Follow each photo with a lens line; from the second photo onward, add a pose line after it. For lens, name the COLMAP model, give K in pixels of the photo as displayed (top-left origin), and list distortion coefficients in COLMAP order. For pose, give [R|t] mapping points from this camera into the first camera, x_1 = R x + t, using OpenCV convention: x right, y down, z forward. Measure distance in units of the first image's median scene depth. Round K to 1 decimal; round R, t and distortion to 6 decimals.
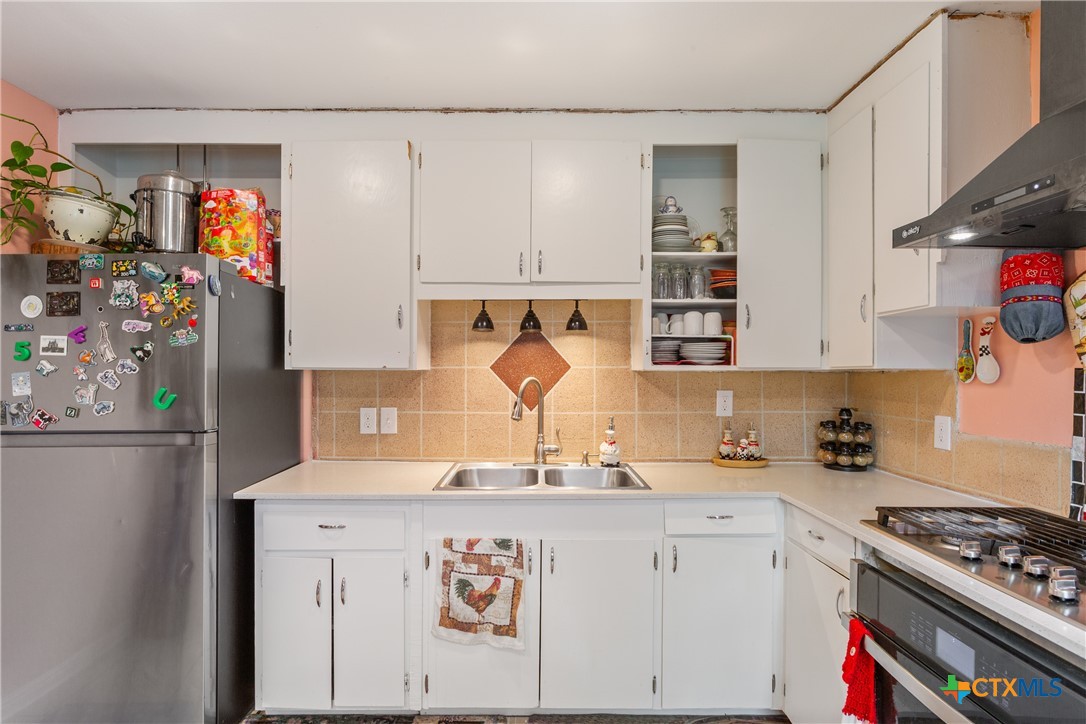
lens RADIAL K [[535.3, 0, 539.8], [0, 535.3, 358.9], [0, 0, 1]] dist [-0.012750, 0.004916]
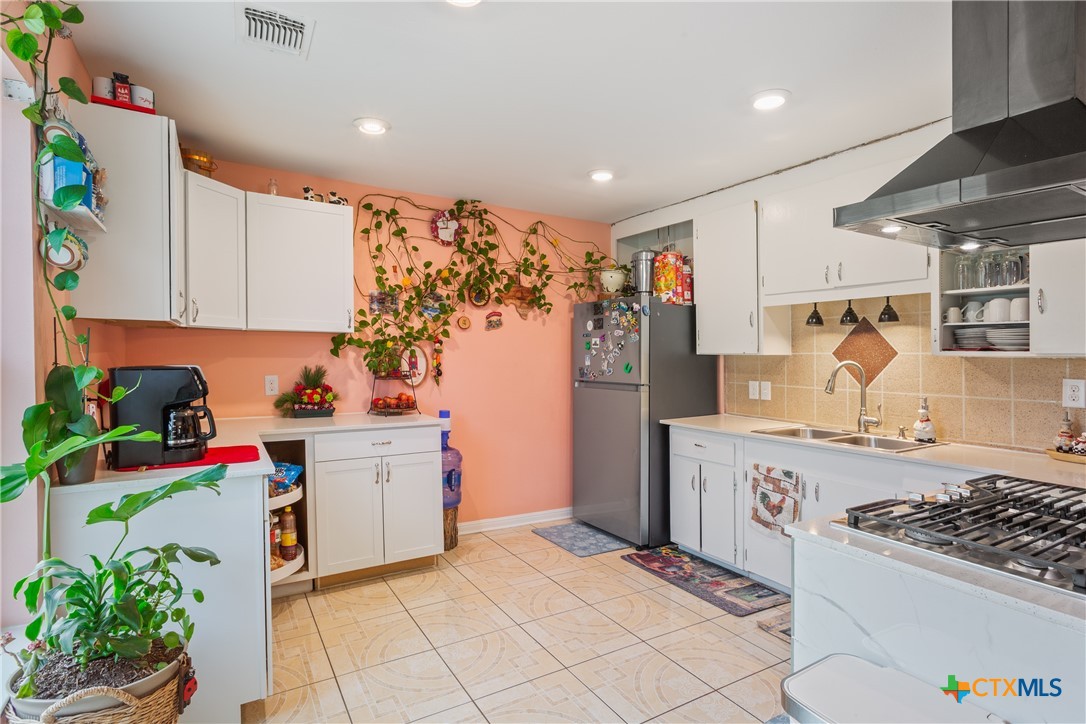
lens RADIAL K [[535.3, 0, 544.6], [0, 535.3, 367.0], [0, 0, 1]] dist [-0.012750, 0.004916]
pose [[0.510900, 0.023612, -0.859316, 0.774154], [0.008515, 0.999435, 0.032525, 0.001538], [0.859598, -0.023934, 0.510410, -0.282424]]
